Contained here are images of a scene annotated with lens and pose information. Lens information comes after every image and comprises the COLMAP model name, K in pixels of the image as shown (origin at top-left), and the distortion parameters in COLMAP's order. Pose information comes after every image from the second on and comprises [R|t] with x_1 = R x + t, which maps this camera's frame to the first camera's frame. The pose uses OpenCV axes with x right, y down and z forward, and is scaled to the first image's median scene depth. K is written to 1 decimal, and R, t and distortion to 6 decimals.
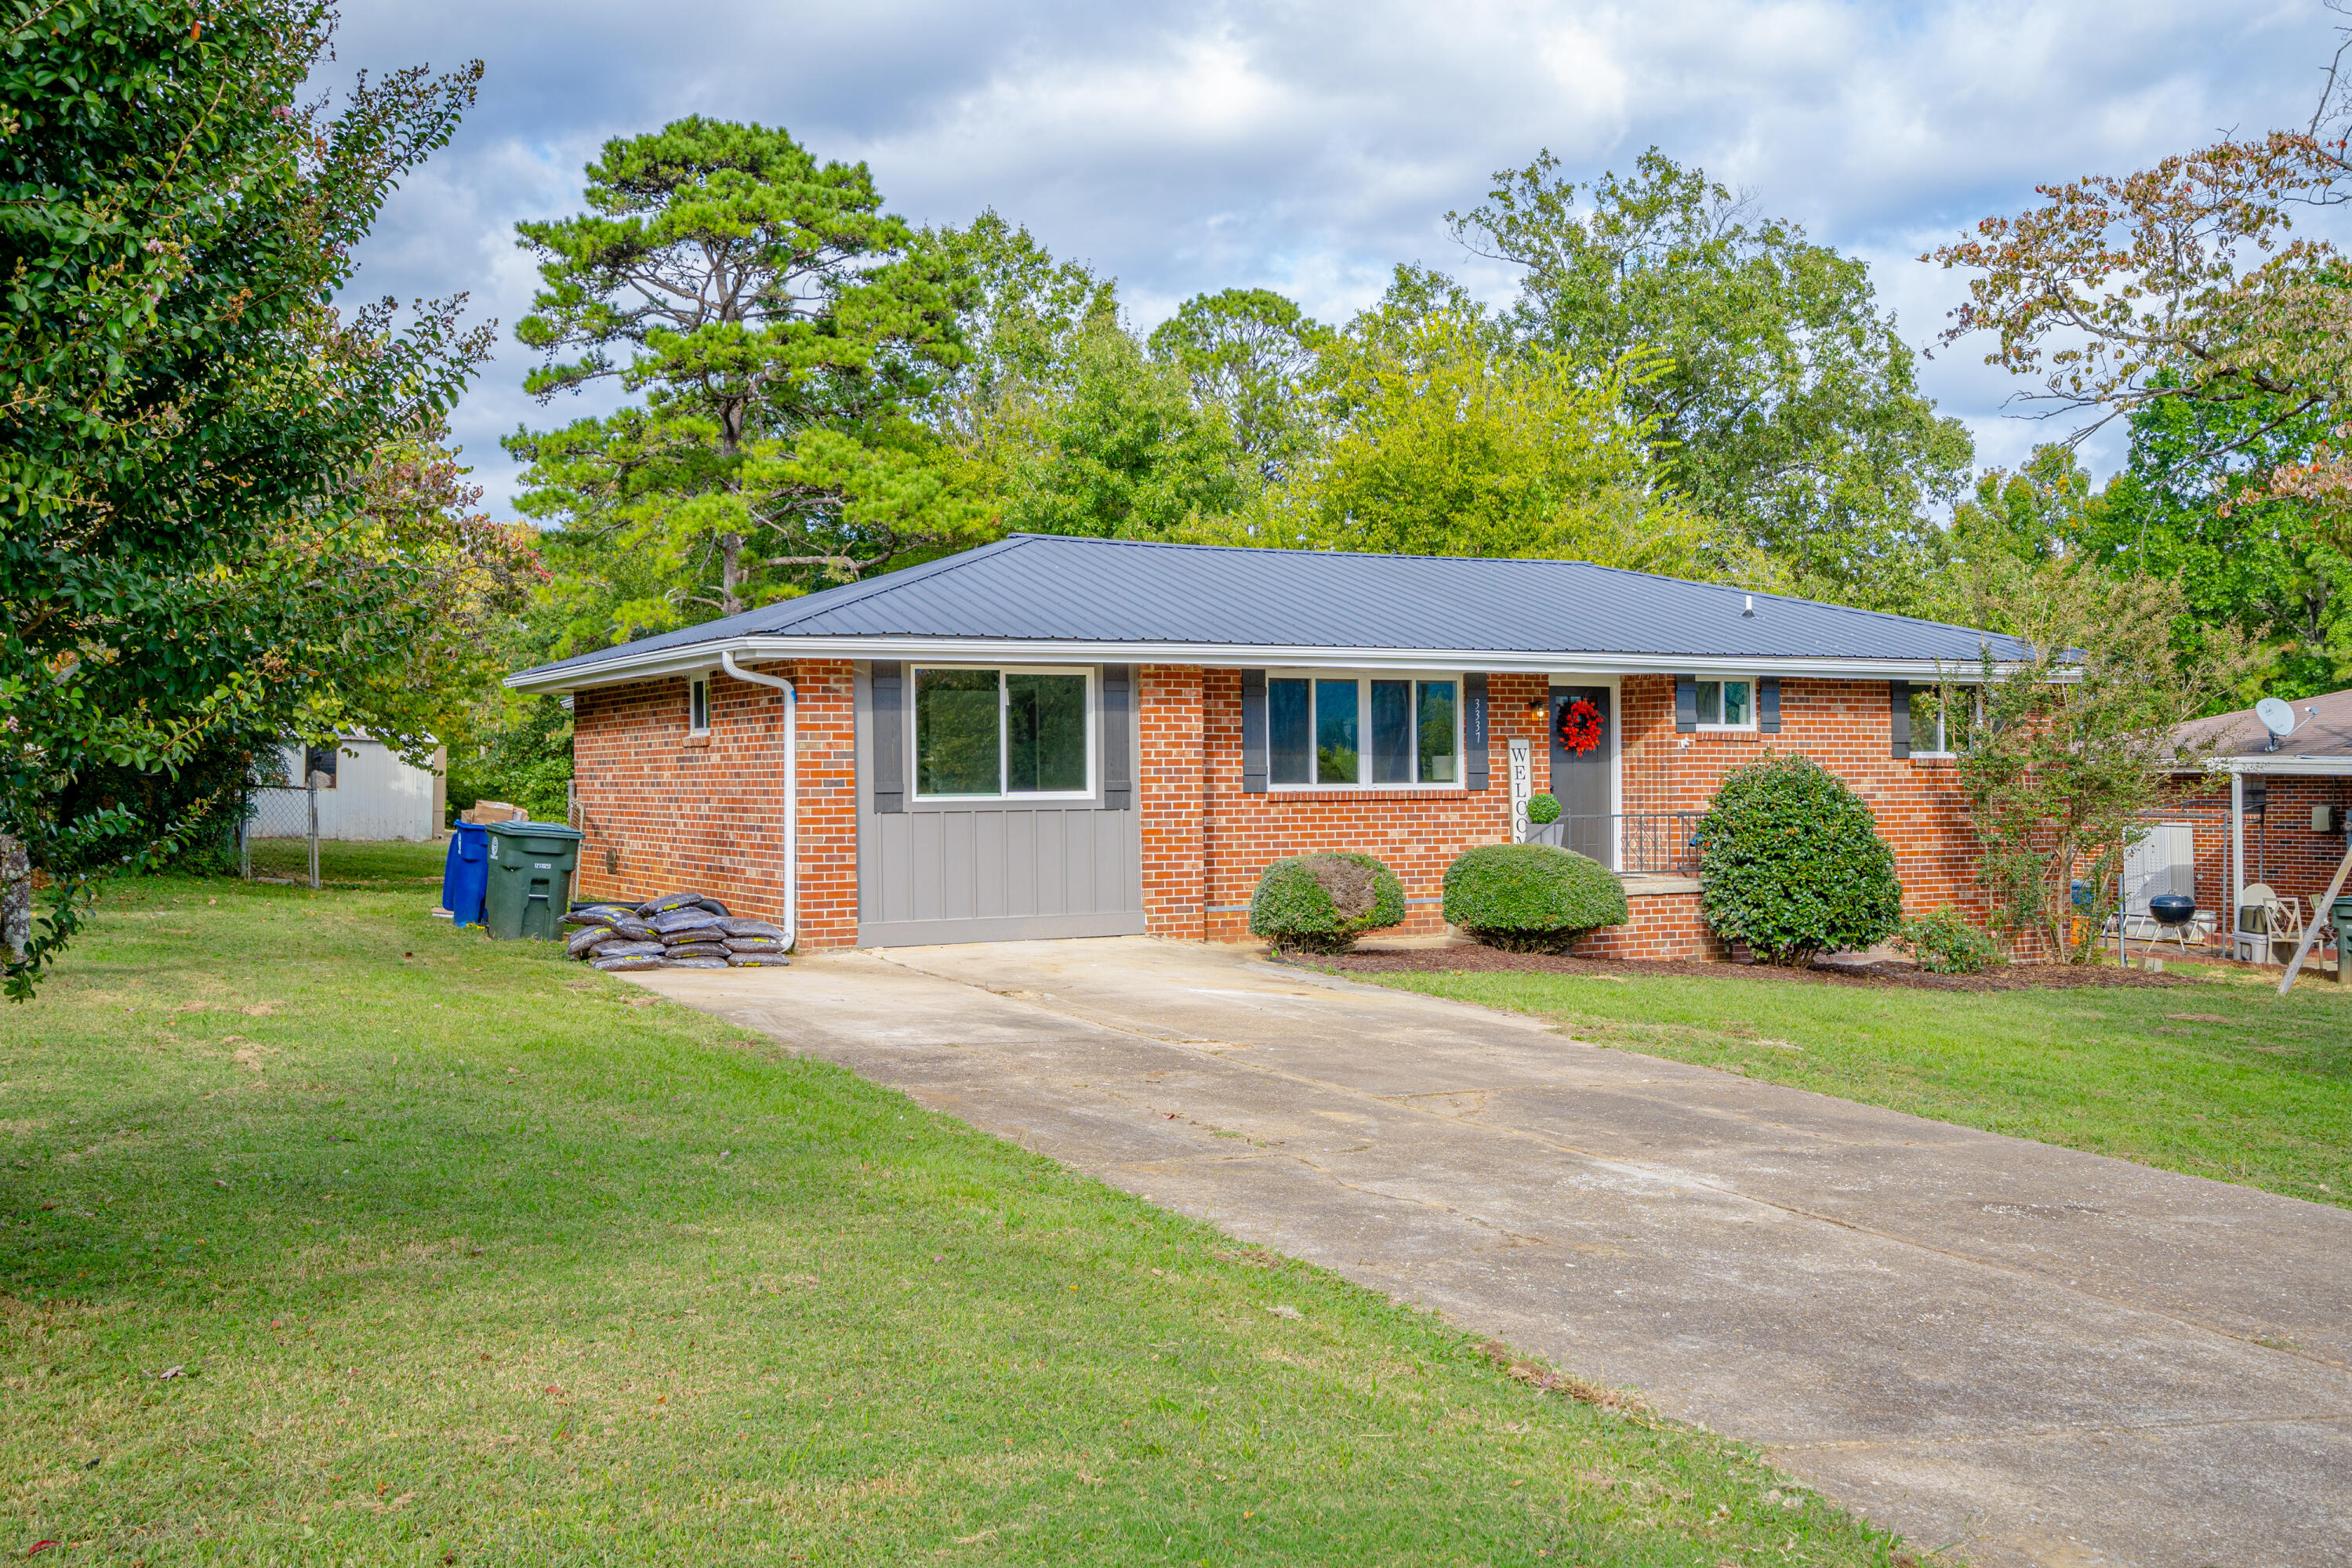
lens RADIAL K [[2368.6, 0, 1176.0], [0, 2368.6, 784.0], [0, 0, 1]] dist [0.060836, 0.000639]
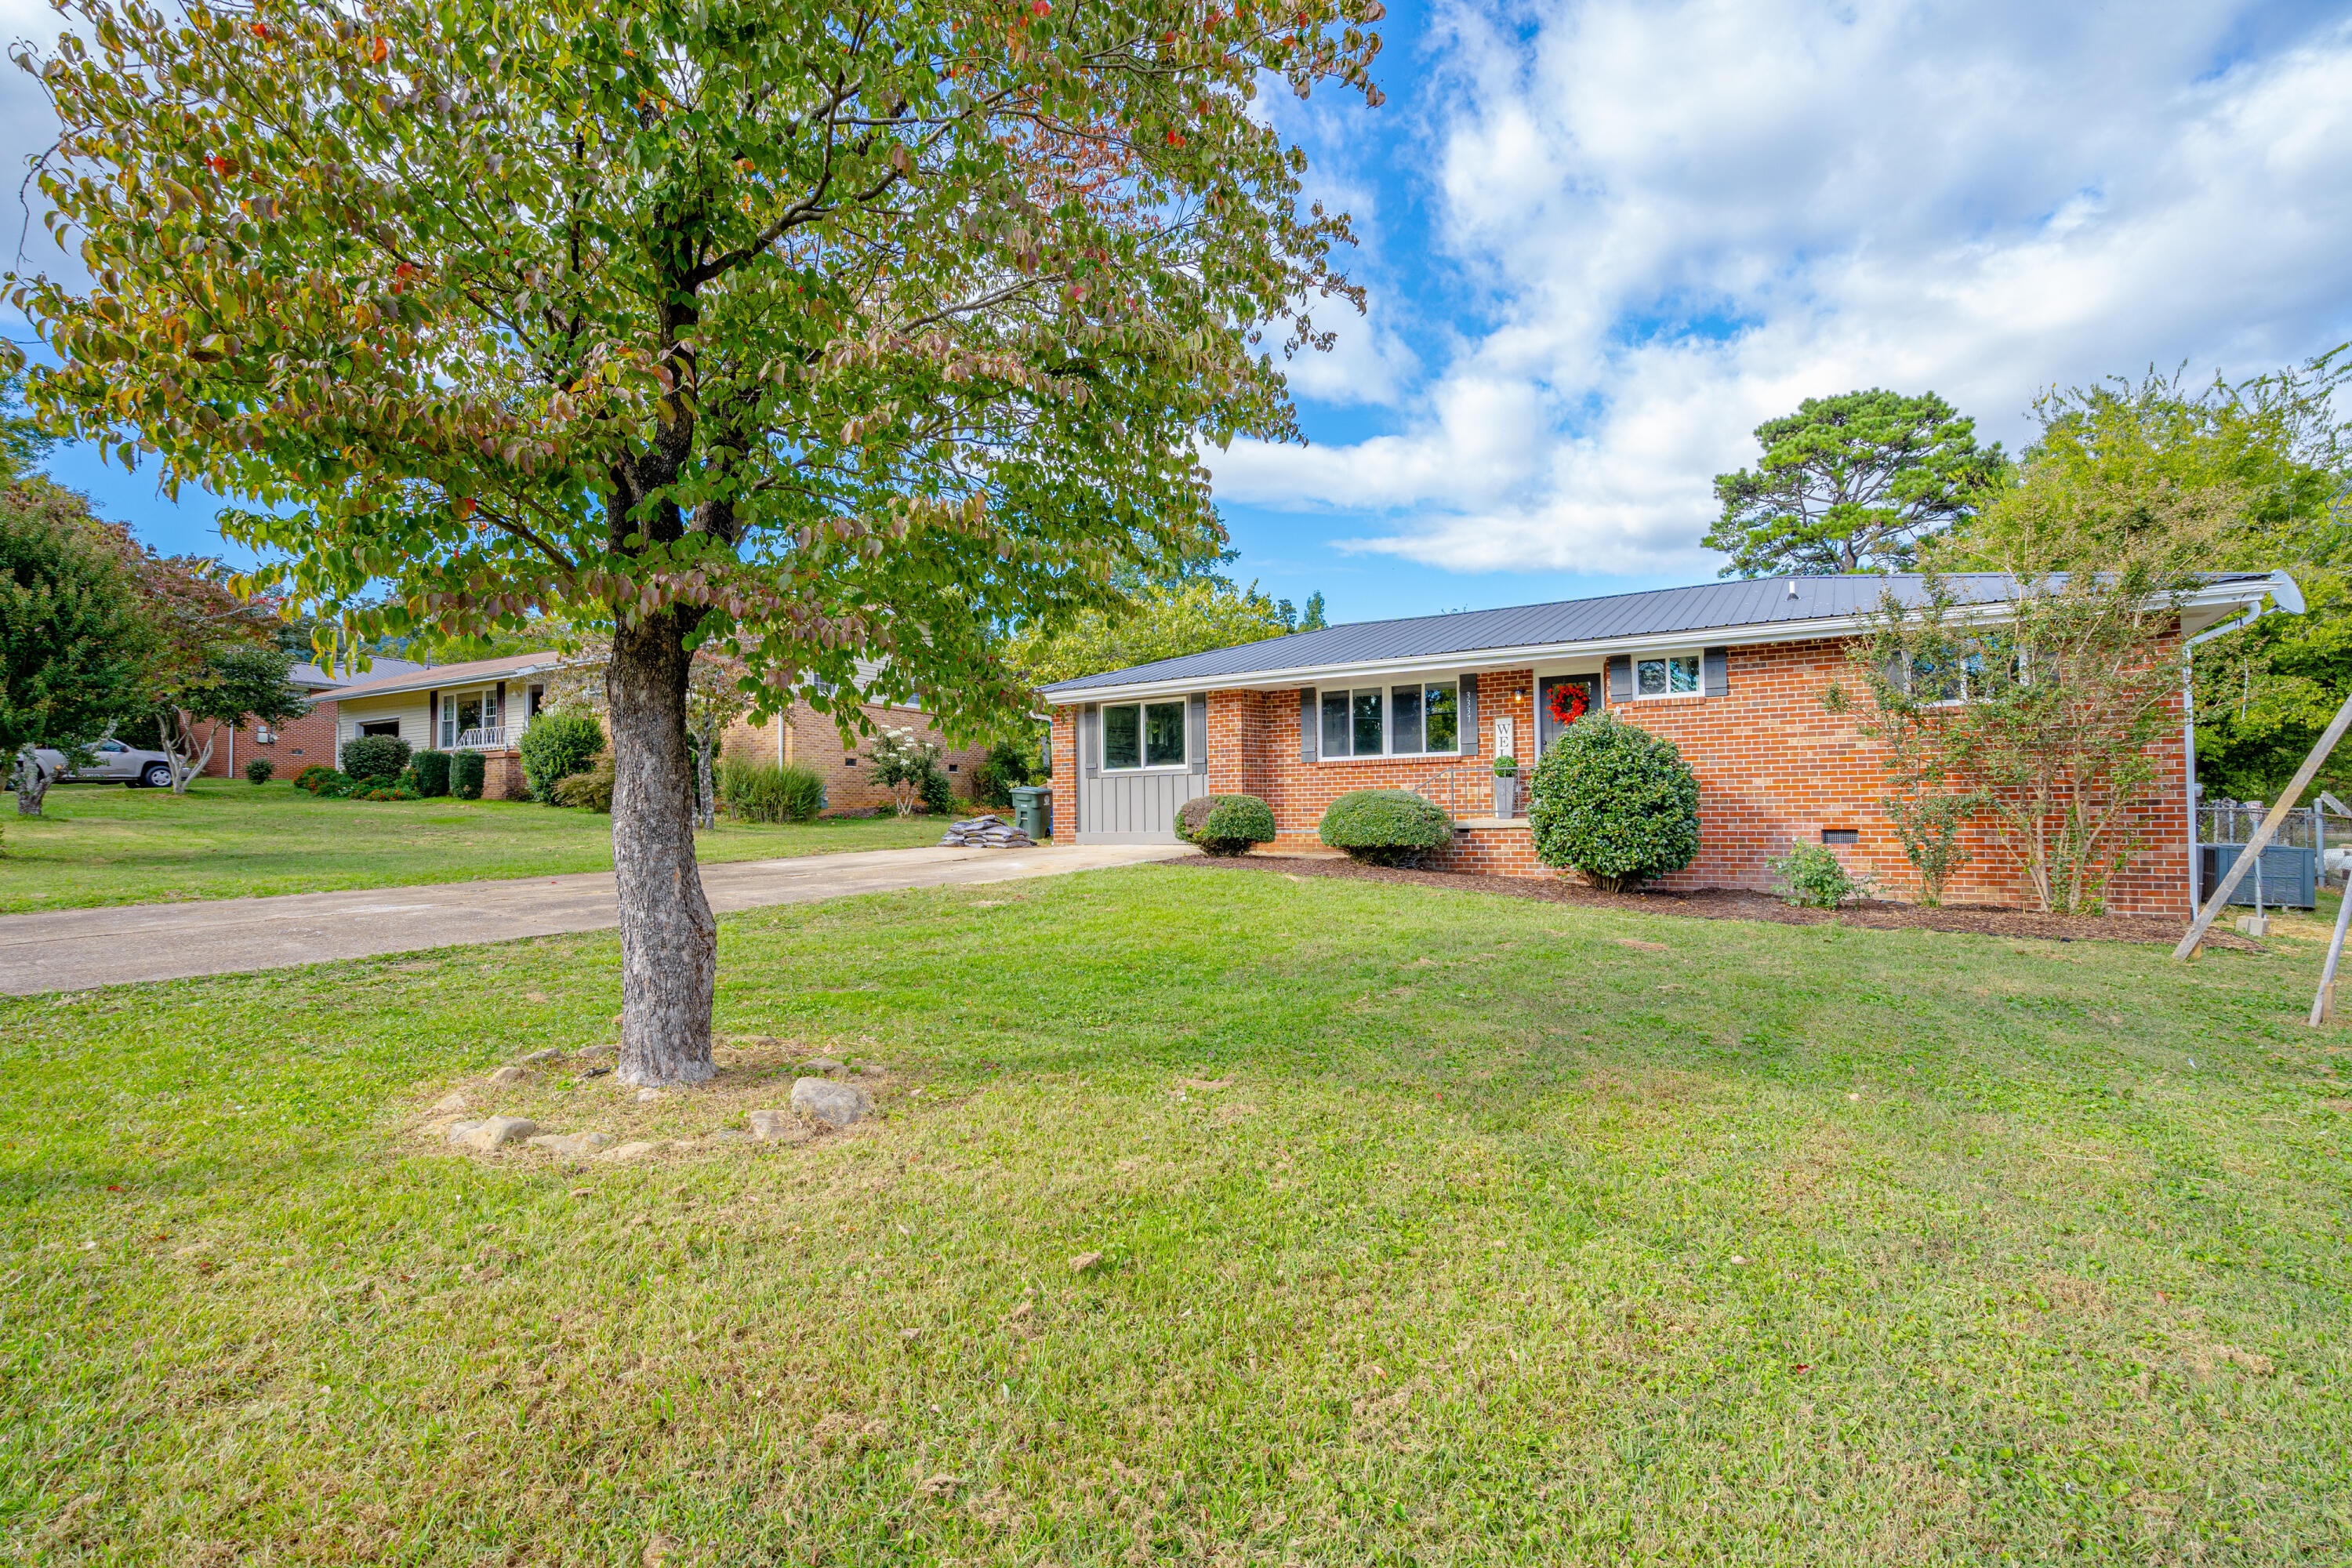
lens RADIAL K [[1086.7, 0, 1183.4], [0, 1086.7, 807.3], [0, 0, 1]] dist [-0.003075, -0.000112]
pose [[0.491577, -0.006722, -0.870808, 0.649646], [0.007890, 0.999964, -0.003265, 0.036553], [0.870798, -0.005265, 0.491612, 0.558553]]
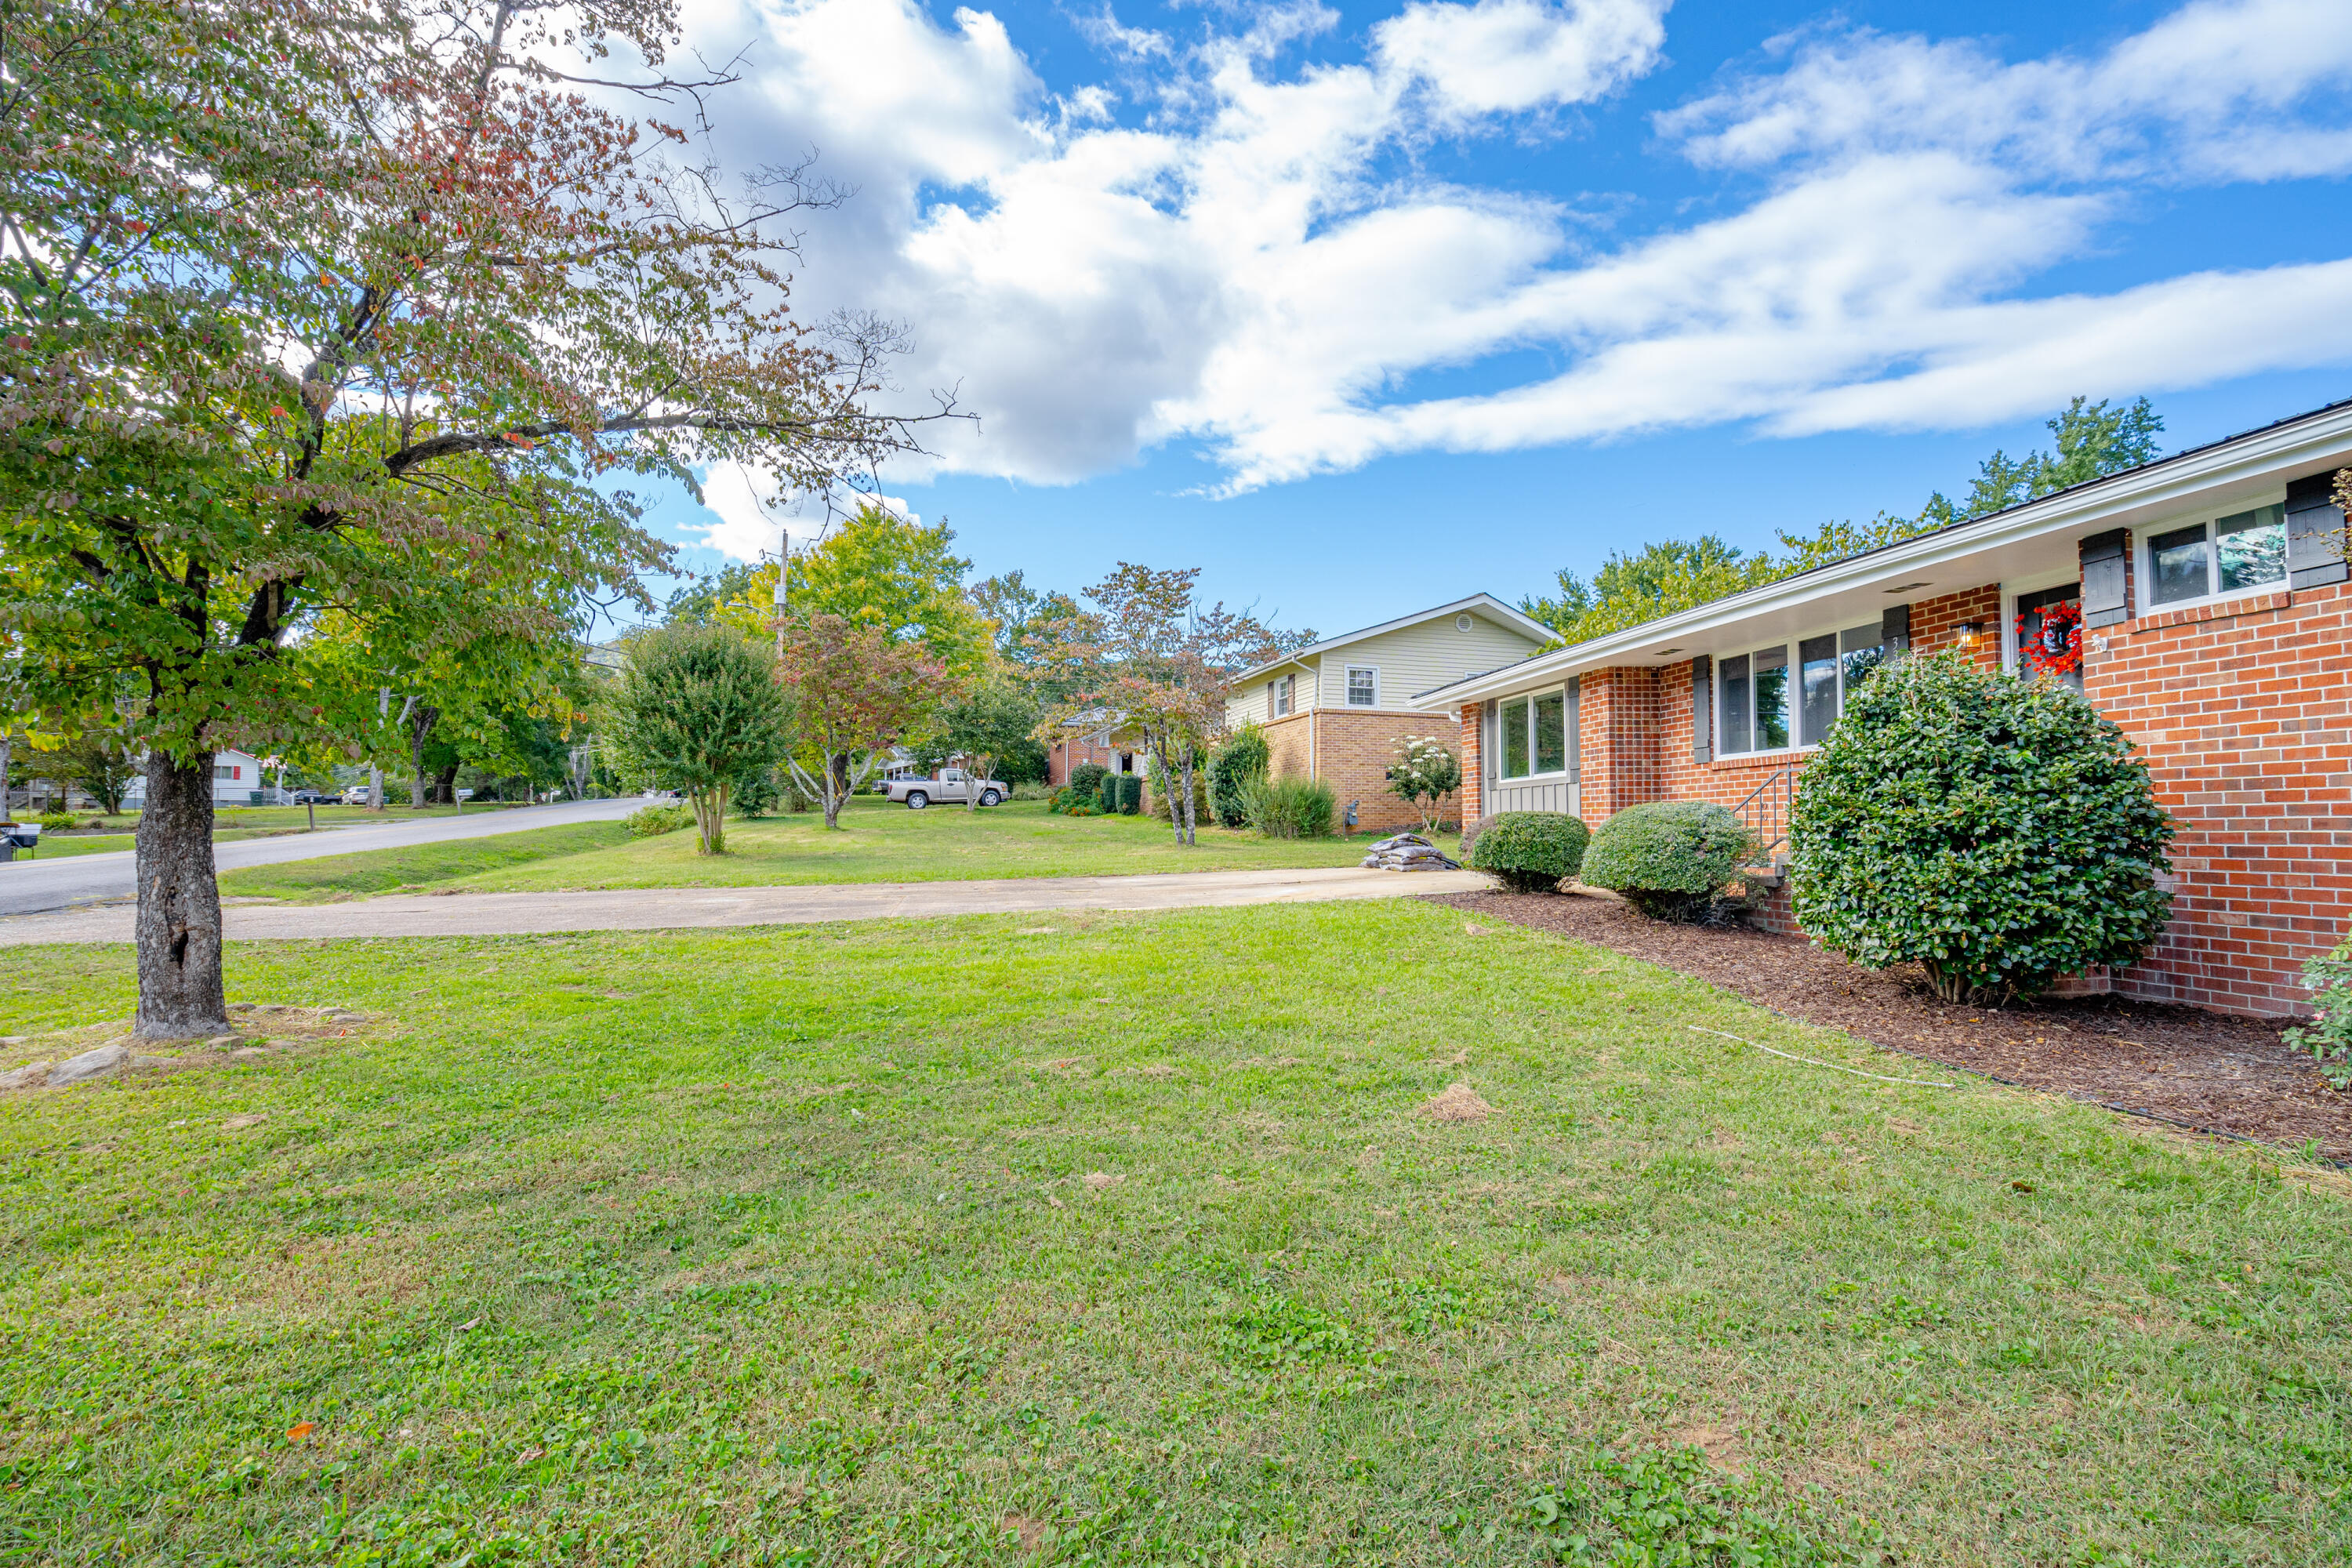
lens RADIAL K [[1086.7, 0, 1183.4], [0, 1086.7, 807.3], [0, 0, 1]] dist [-0.003075, -0.000112]
pose [[-0.291867, -0.016741, -0.956312, 0.607838], [0.001540, 0.999837, -0.017973, 0.033862], [0.956458, -0.006719, -0.291794, 0.919846]]
